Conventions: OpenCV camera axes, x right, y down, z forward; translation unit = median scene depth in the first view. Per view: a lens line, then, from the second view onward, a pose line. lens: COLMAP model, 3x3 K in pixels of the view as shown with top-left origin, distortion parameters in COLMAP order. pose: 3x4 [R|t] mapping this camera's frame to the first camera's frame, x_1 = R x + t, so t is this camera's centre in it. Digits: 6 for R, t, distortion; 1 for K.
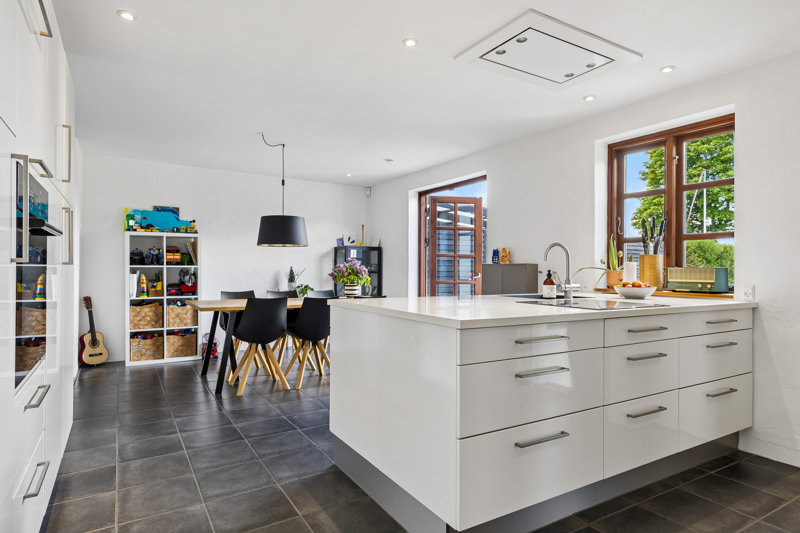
lens RADIAL K [[448.8, 0, 389.9], [0, 448.8, 266.4], [0, 0, 1]] dist [0.043134, 0.000020]
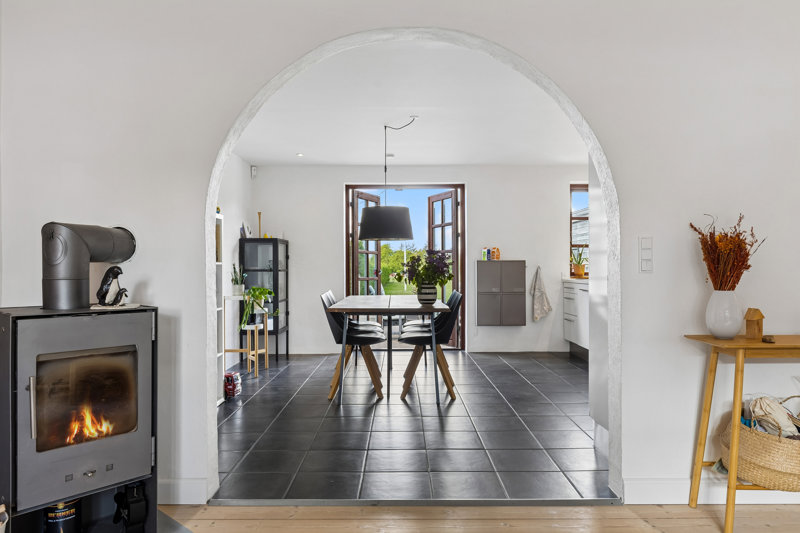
lens RADIAL K [[518.3, 0, 400.0], [0, 518.3, 266.5], [0, 0, 1]] dist [-0.003858, -0.001986]
pose [[0.519386, -0.004706, 0.854527, -1.787772], [0.002826, 0.999989, 0.003790, 0.008366], [-0.854535, 0.000446, 0.519393, 0.718950]]
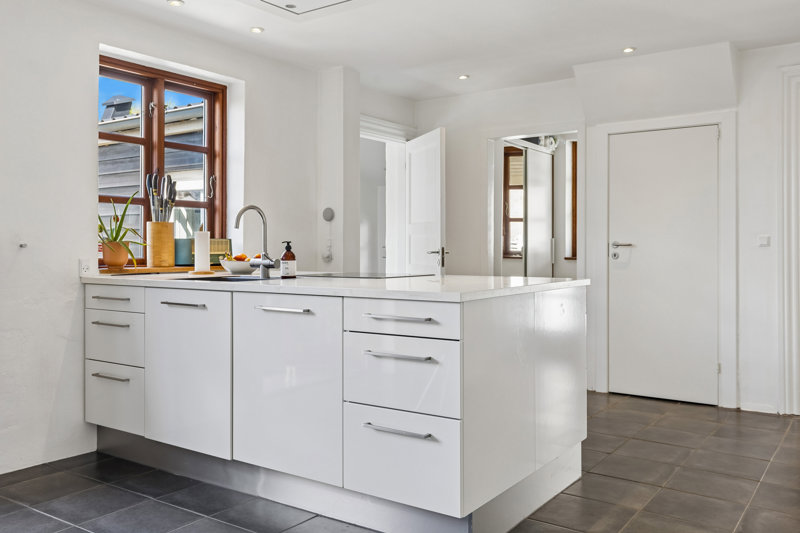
lens RADIAL K [[686.2, 0, 400.3], [0, 686.2, 242.9], [0, 0, 1]] dist [-0.000692, 0.003669]
pose [[-0.410308, 0.000442, 0.911947, -0.807349], [-0.006615, 0.999972, -0.003461, 0.014113], [-0.911923, -0.007453, -0.410294, 1.291159]]
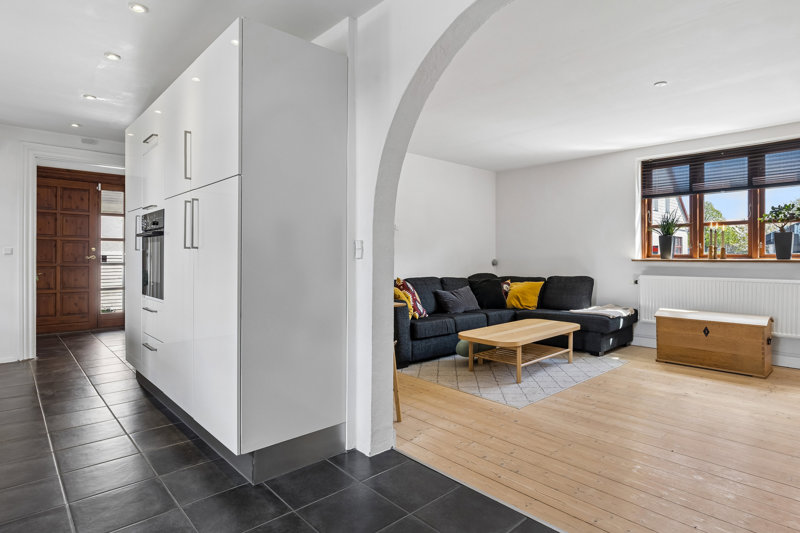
lens RADIAL K [[435.2, 0, 403.3], [0, 435.2, 255.1], [0, 0, 1]] dist [0.000019, 0.000171]
pose [[-0.978792, -0.008151, -0.204695, -0.768138], [-0.006710, 0.999948, -0.007728, 0.015197], [0.204748, -0.006191, -0.978795, 1.666839]]
